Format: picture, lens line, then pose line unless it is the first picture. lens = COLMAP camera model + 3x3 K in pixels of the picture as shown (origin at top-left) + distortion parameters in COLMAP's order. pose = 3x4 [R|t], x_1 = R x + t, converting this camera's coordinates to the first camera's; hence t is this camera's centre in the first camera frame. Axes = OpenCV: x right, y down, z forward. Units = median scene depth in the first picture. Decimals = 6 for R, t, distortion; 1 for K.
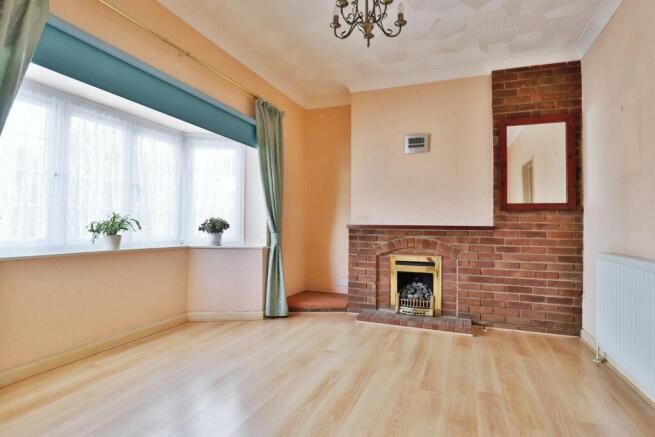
lens RADIAL K [[342.7, 0, 327.5], [0, 342.7, 218.5], [0, 0, 1]] dist [-0.001064, 0.000071]
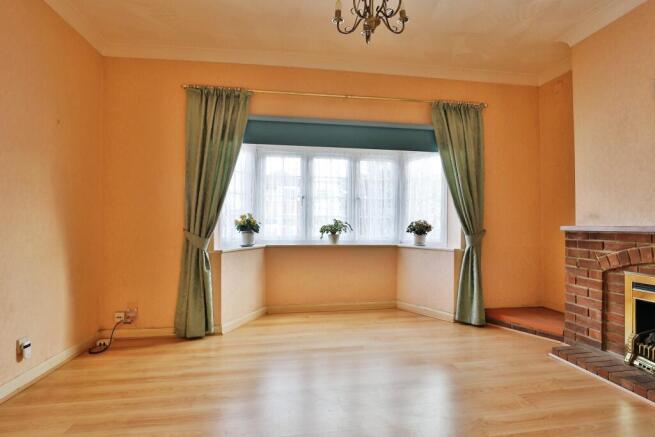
lens RADIAL K [[320.1, 0, 327.1], [0, 320.1, 224.3], [0, 0, 1]] dist [-0.025713, 0.000145]
pose [[0.506705, -0.013621, -0.862012, 0.415198], [0.018332, 0.999819, -0.005023, 0.008956], [0.861925, -0.013257, 0.506863, 0.220171]]
